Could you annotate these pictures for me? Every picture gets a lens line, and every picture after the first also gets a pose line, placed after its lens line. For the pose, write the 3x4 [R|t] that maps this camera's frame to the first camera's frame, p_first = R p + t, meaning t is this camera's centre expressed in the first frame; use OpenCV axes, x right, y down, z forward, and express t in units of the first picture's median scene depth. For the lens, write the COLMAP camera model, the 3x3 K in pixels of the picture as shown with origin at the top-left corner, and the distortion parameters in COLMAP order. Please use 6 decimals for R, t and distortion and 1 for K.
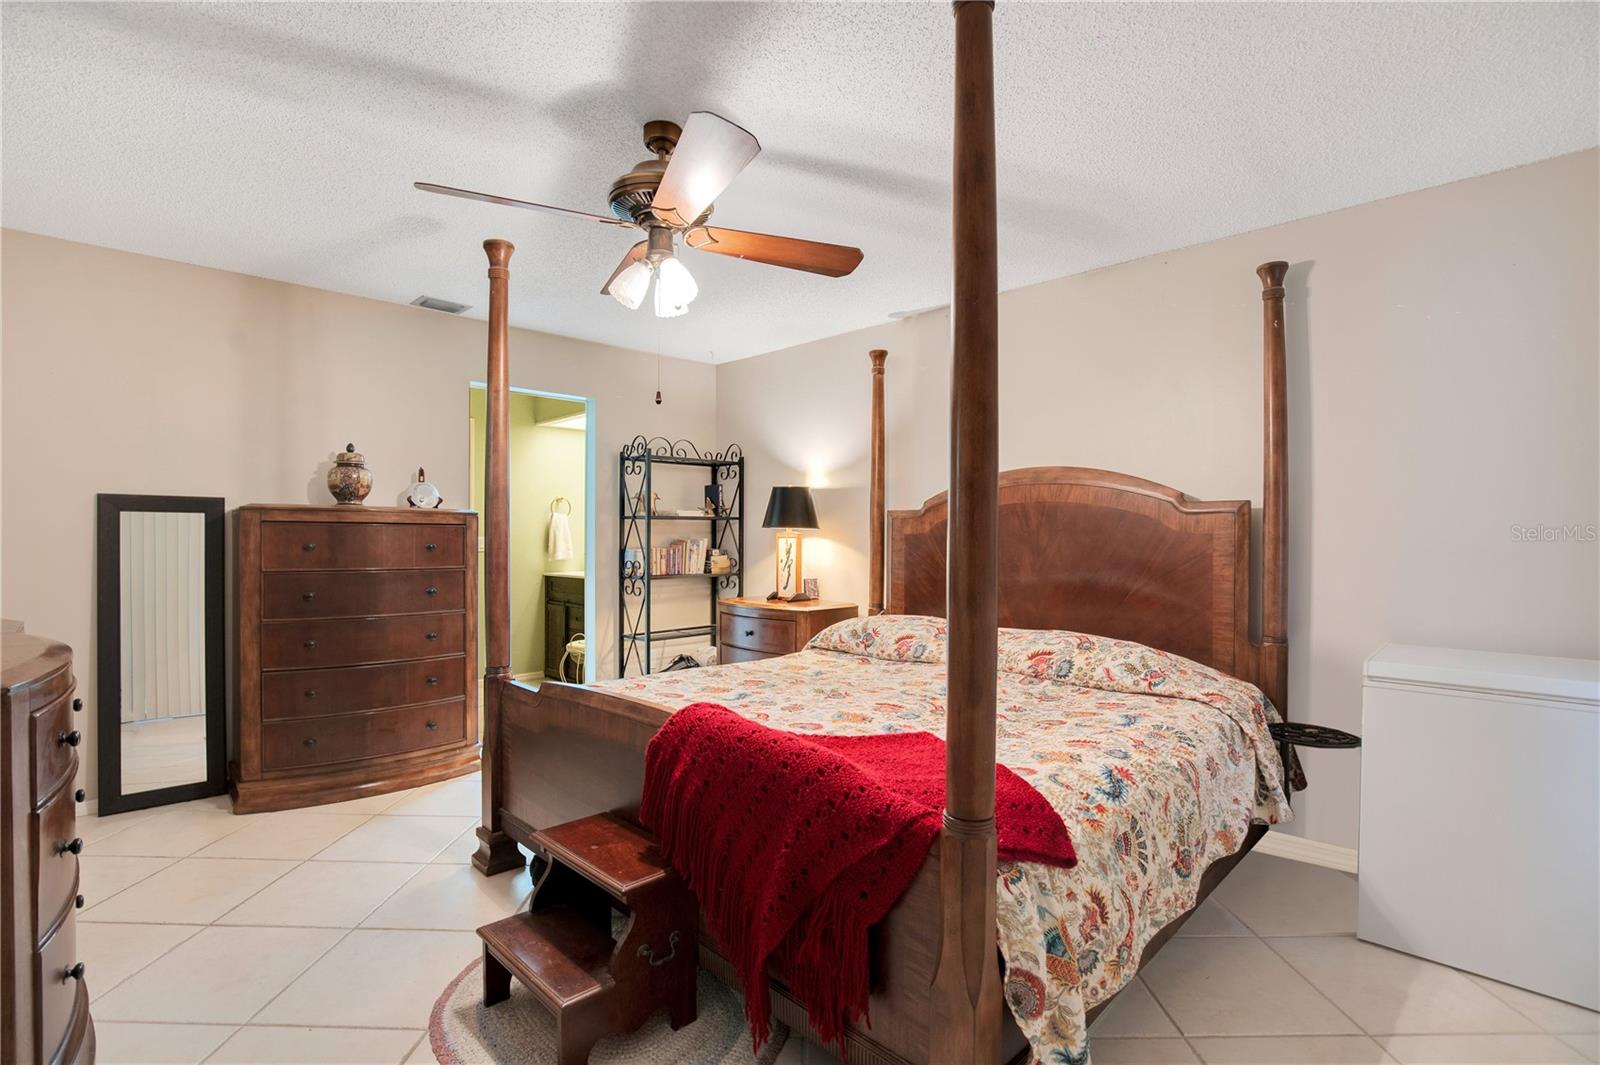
lens RADIAL K [[764.8, 0, 800.0], [0, 764.8, 532.5], [0, 0, 1]] dist [-0.006181, -0.000176]
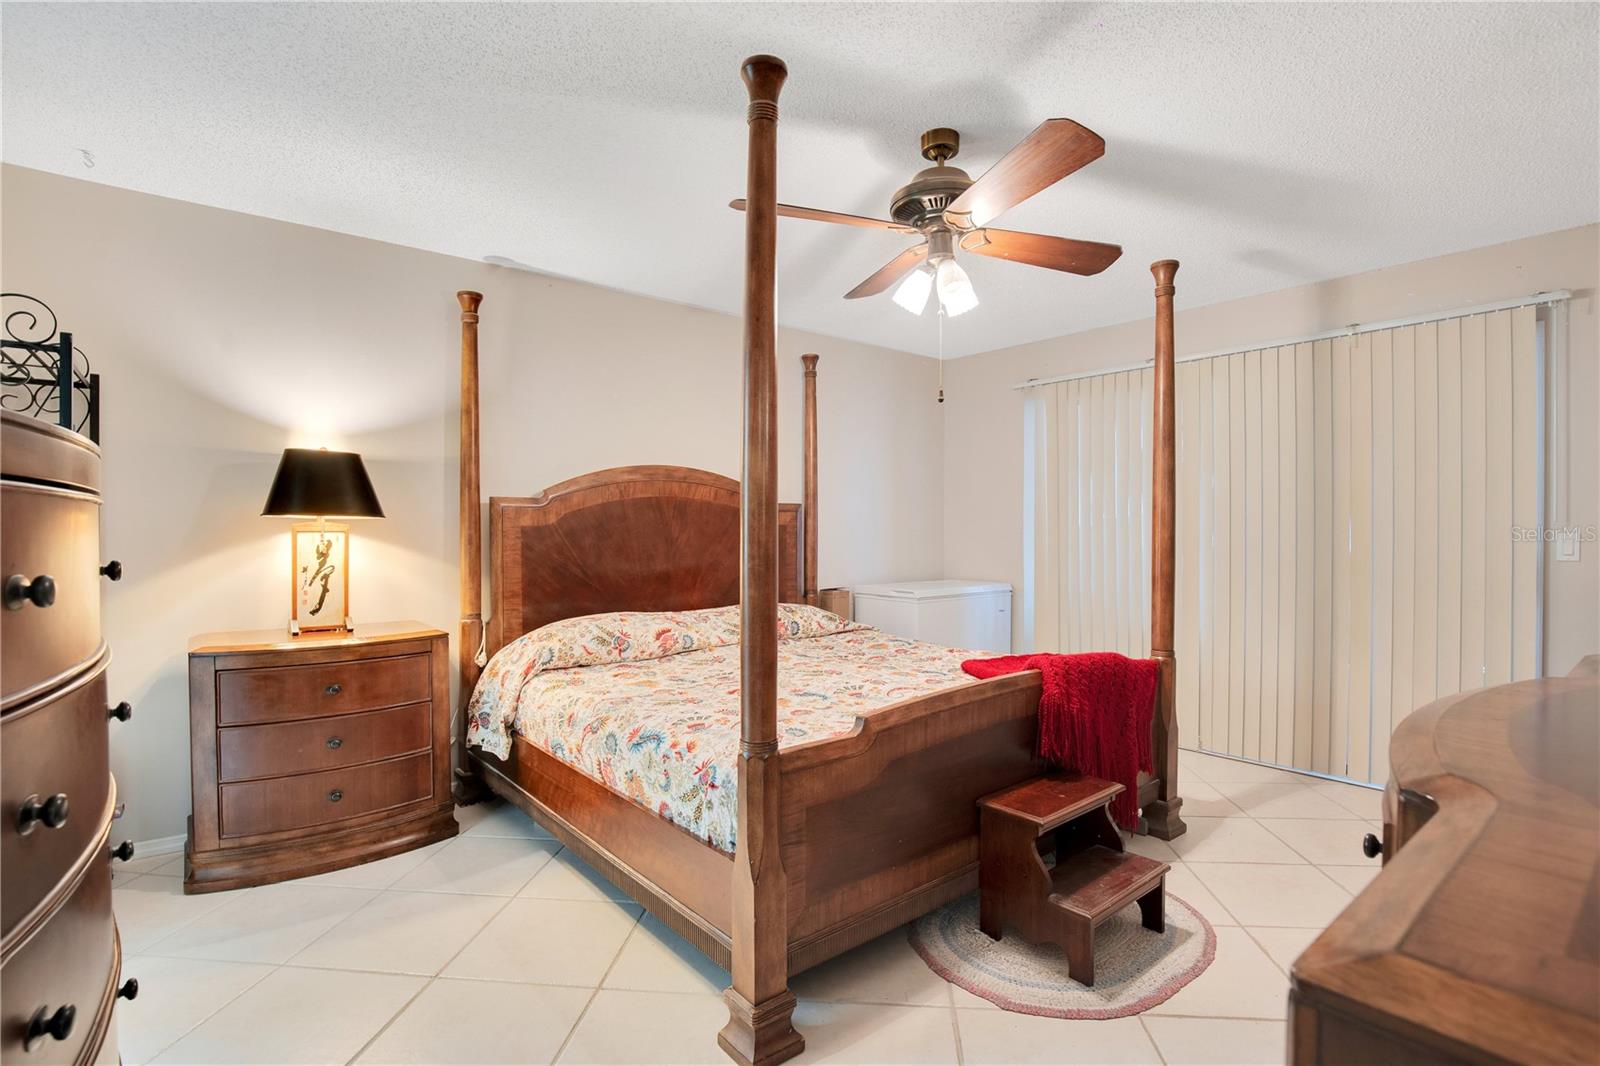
lens RADIAL K [[764.8, 0, 800.0], [0, 764.8, 533.0], [0, 0, 1]] dist [-0.006181, -0.000176]
pose [[0.083164, -0.014477, 0.996431, -0.795204], [-0.006121, 0.999868, 0.015037, -0.005435], [-0.996517, -0.007350, 0.083064, 0.719885]]
